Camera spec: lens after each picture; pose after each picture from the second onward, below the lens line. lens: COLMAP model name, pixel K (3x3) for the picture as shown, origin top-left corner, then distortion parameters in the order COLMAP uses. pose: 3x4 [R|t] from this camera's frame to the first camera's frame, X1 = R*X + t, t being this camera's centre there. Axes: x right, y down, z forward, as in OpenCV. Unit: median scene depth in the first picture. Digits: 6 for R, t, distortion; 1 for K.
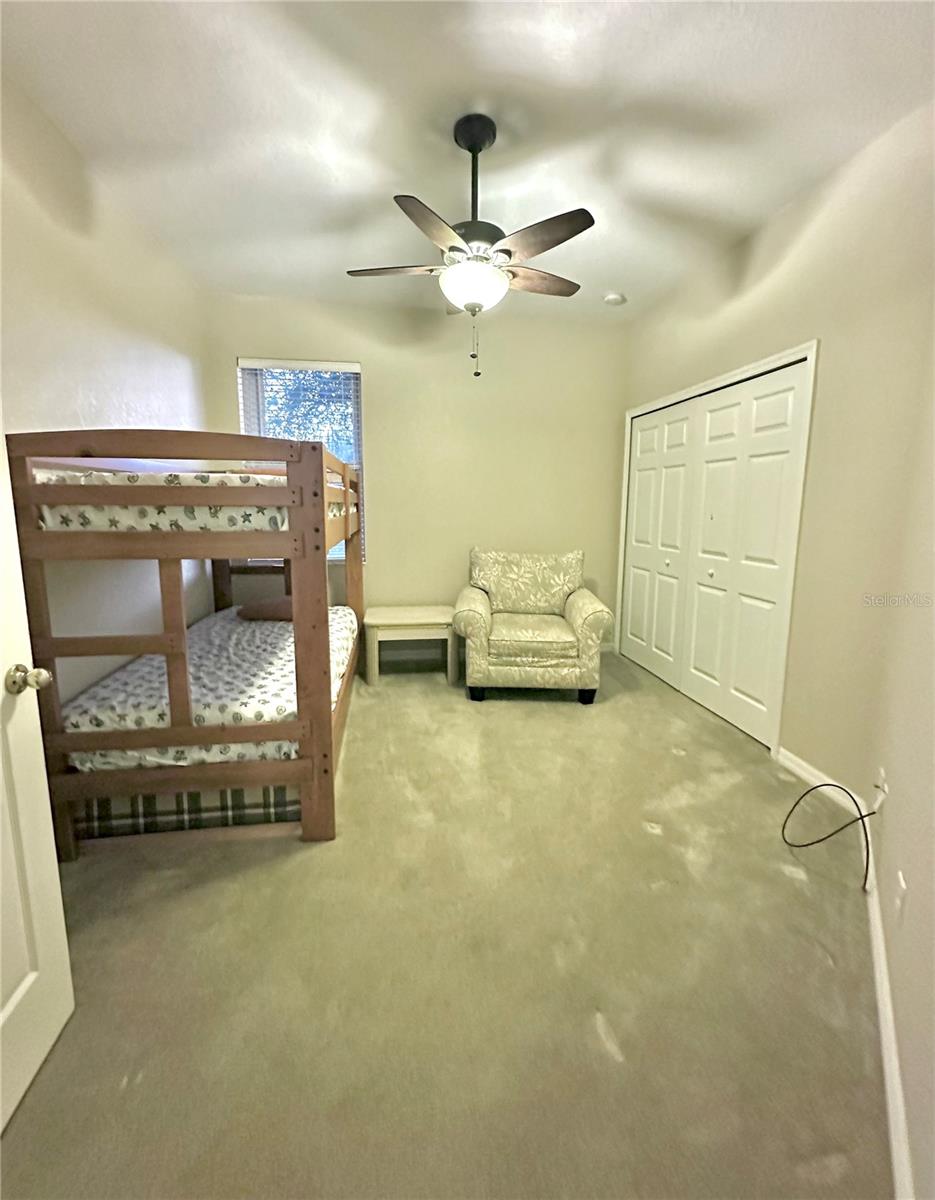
lens RADIAL K [[637.1, 0, 467.5], [0, 637.1, 600.0], [0, 0, 1]] dist [0.000394, 0.000017]
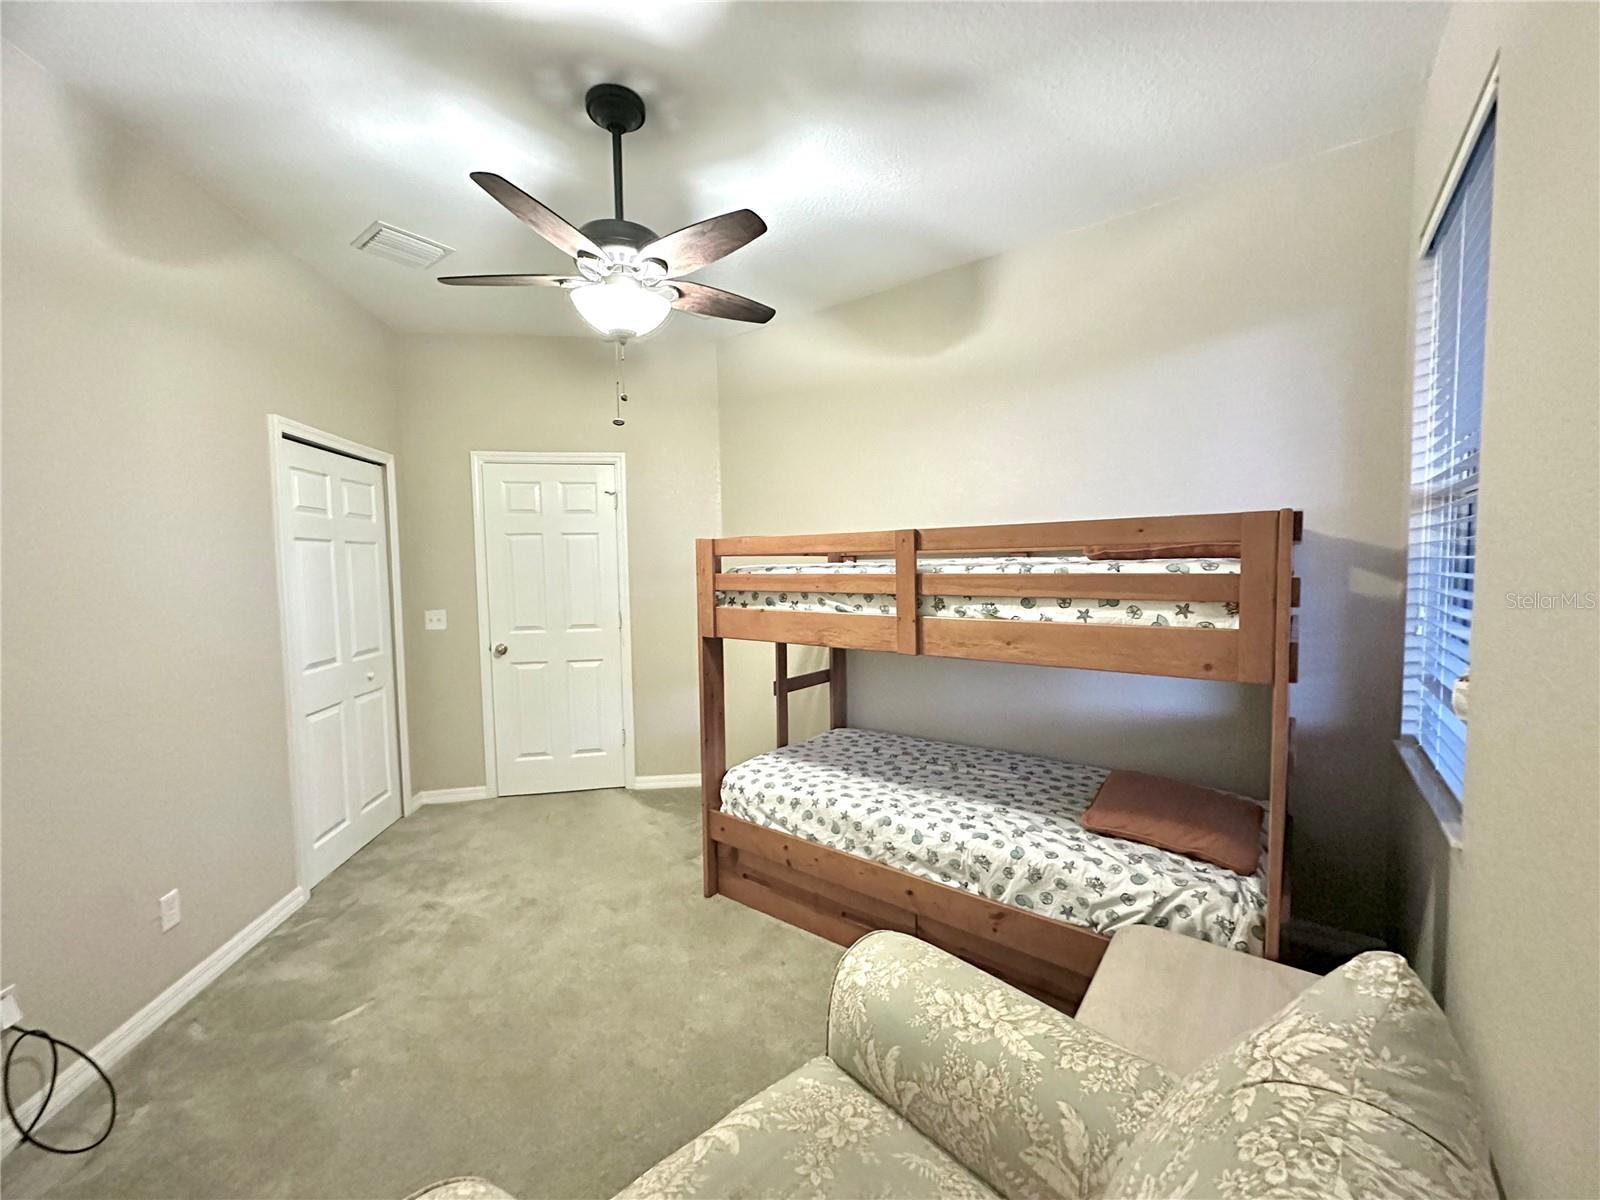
lens RADIAL K [[633.0, 0, 800.0], [0, 633.0, 600.0], [0, 0, 1]] dist [-0.003156, -0.000061]
pose [[-0.743896, 0.042662, -0.666932, 0.355649], [-0.112137, 0.975843, 0.187500, -0.325976], [0.658820, 0.214268, -0.721142, 1.731343]]
